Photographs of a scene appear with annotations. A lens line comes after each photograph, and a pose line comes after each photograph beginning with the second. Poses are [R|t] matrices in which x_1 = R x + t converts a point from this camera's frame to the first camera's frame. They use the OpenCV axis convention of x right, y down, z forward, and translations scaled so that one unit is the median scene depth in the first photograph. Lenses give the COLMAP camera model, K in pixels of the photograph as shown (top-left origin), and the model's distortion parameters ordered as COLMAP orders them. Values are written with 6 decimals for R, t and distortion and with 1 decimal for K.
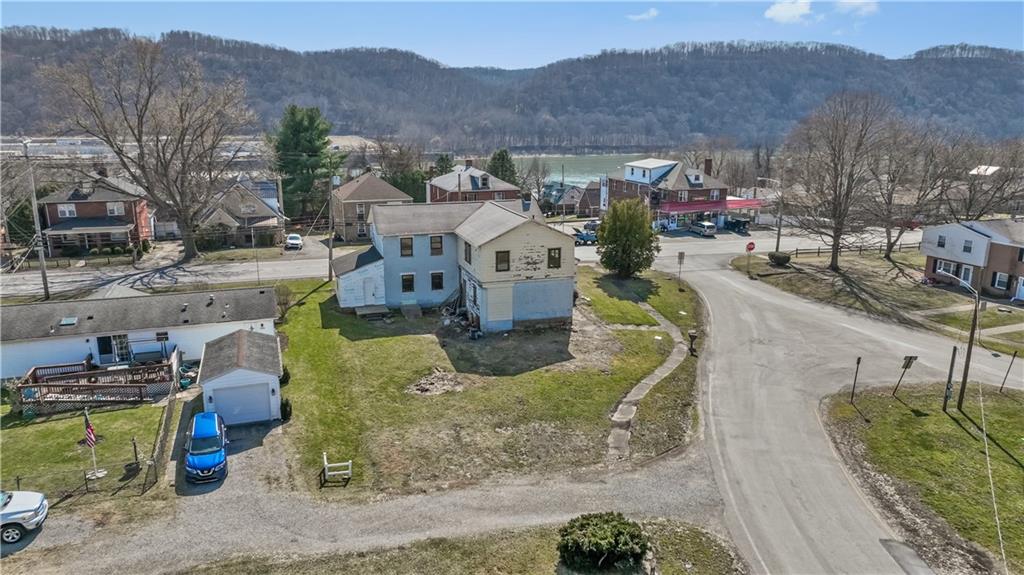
lens RADIAL K [[716.8, 0, 512.0], [0, 716.8, 287.5], [0, 0, 1]] dist [0.006447, 0.001966]
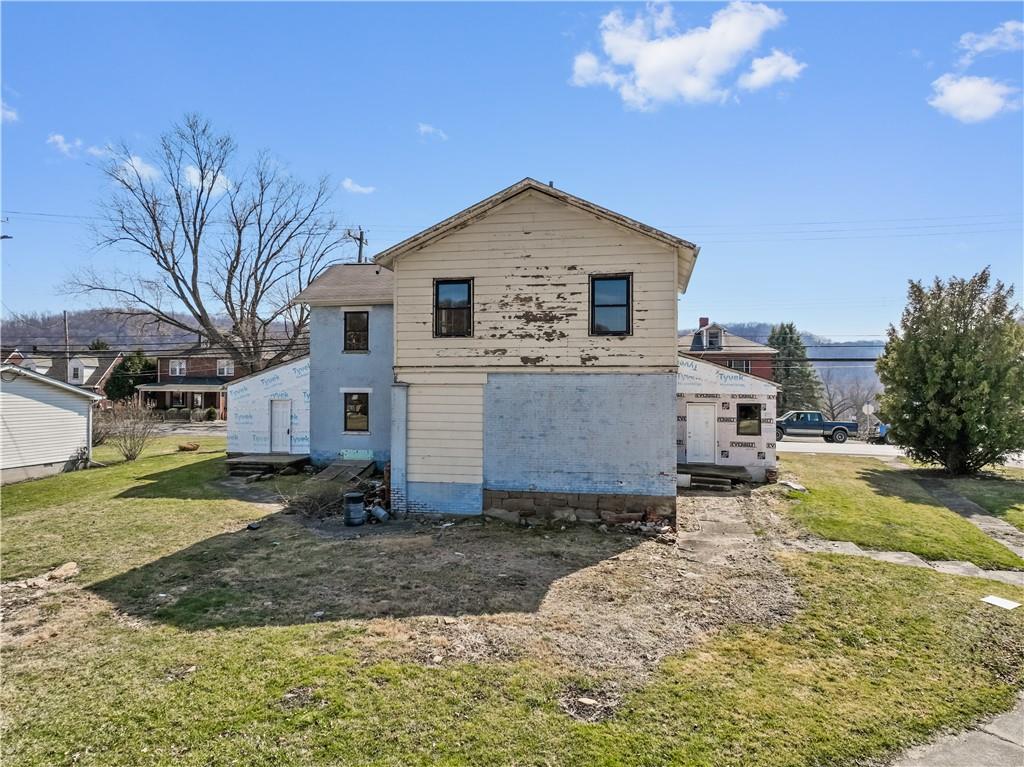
lens RADIAL K [[717.1, 0, 512.0], [0, 717.1, 383.5], [0, 0, 1]] dist [0.002050, -0.001348]
pose [[0.874874, -0.004906, -0.484325, 0.178021], [-0.117360, 0.968003, -0.221804, 0.071963], [0.469916, 0.250891, 0.846305, 0.704934]]
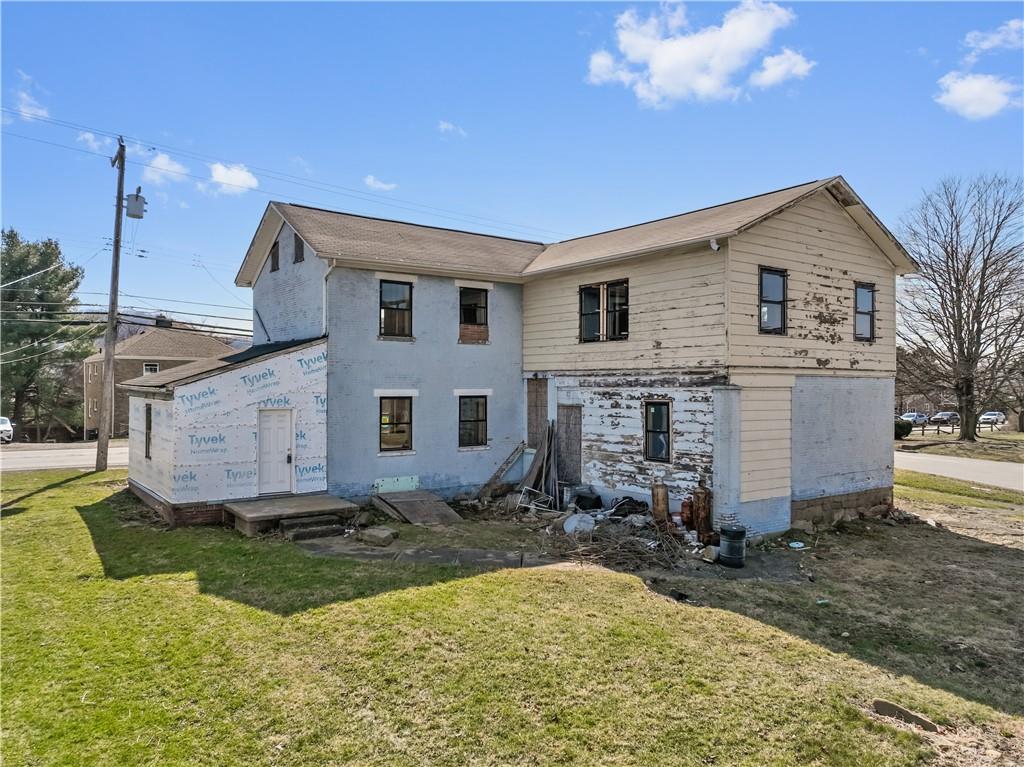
lens RADIAL K [[724.3, 0, 512.0], [0, 724.3, 383.5], [0, 0, 1]] dist [0.001465, 0.000727]
pose [[0.948546, -0.000581, 0.316638, -0.214492], [0.077408, 0.970081, -0.230110, 0.060158], [-0.307031, 0.242780, 0.920212, 0.732570]]
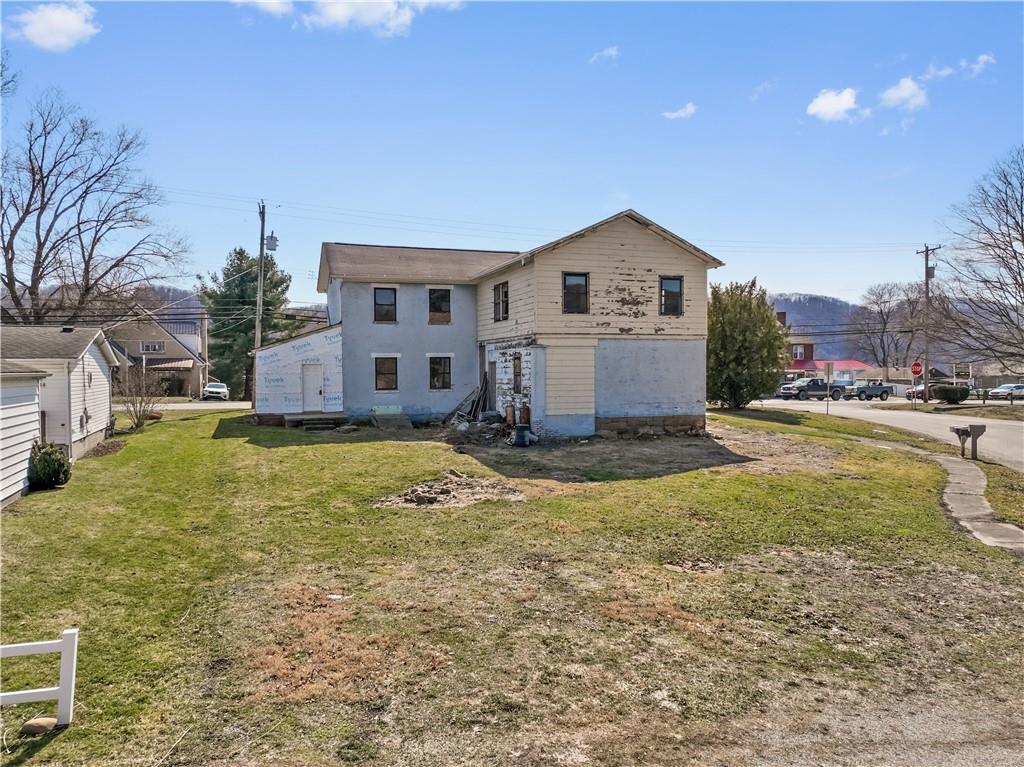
lens RADIAL K [[745.2, 0, 517.5], [0, 745.2, 394.3], [0, 0, 1]] dist [0.004750, 0.000339]
pose [[0.999438, -0.012759, 0.031004, -0.069118], [0.018996, 0.977494, -0.210106, 0.139071], [-0.027625, 0.210577, 0.977187, 0.488473]]
